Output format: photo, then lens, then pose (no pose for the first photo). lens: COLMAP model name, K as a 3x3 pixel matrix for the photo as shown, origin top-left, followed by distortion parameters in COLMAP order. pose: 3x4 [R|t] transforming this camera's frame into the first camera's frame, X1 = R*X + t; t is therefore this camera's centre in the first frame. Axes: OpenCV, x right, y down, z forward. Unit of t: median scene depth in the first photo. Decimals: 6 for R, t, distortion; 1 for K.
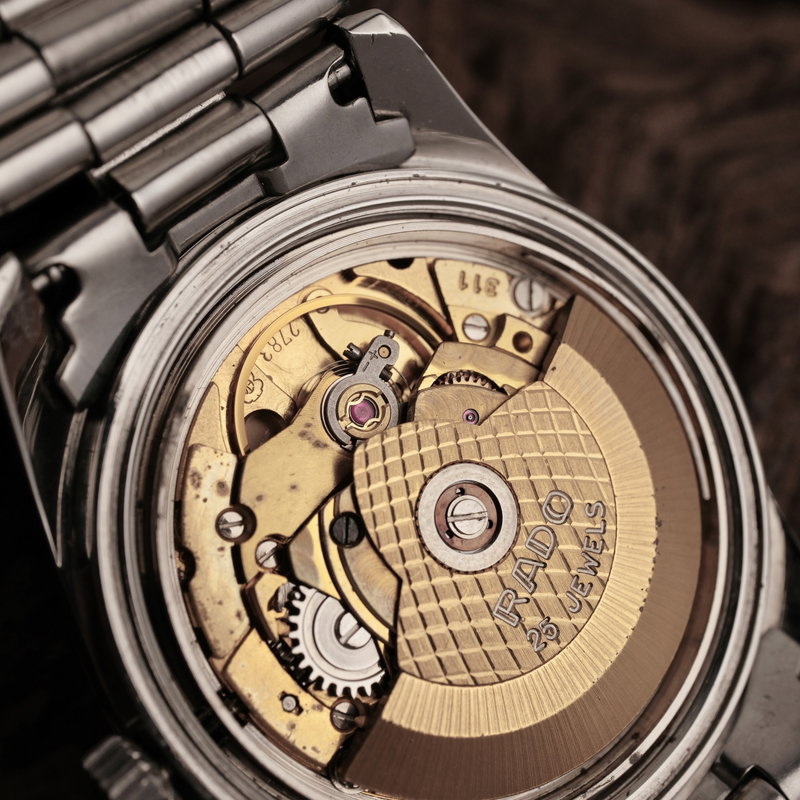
lens RADIAL K [[1347.8, 0, 402.8], [0, 1347.8, 372.4], [0, 0, 1]] dist [-0.022711, 0.084188]
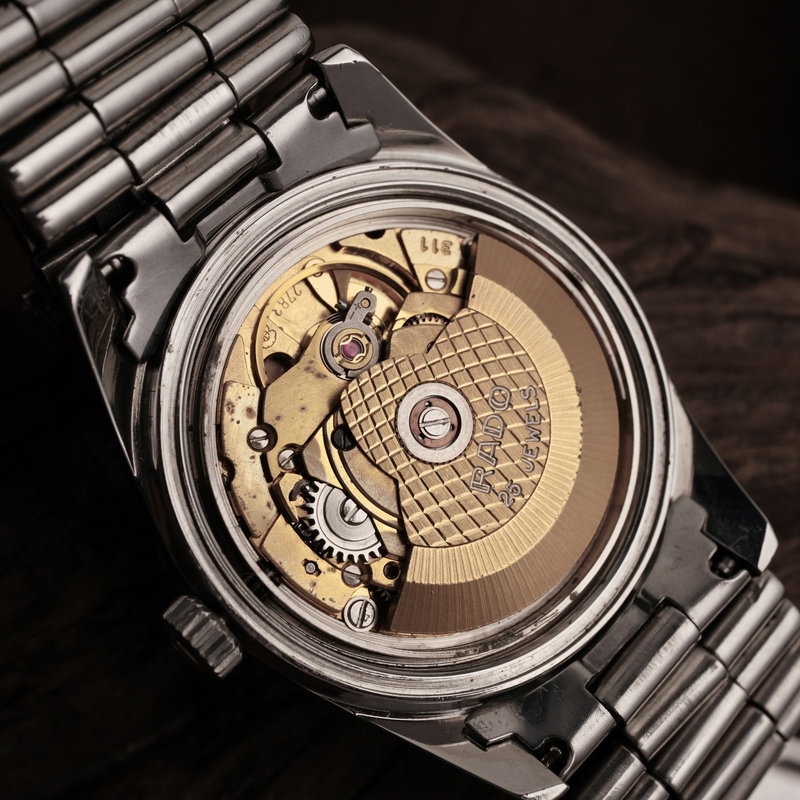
lens RADIAL K [[1347.8, 0, 402.8], [0, 1347.8, 372.4], [0, 0, 1]] dist [-0.022711, 0.084188]
pose [[0.996881, -0.064487, -0.045492, 0.080857], [0.066445, 0.996867, 0.042918, -0.001842], [0.042582, -0.045807, 0.998042, -0.332799]]
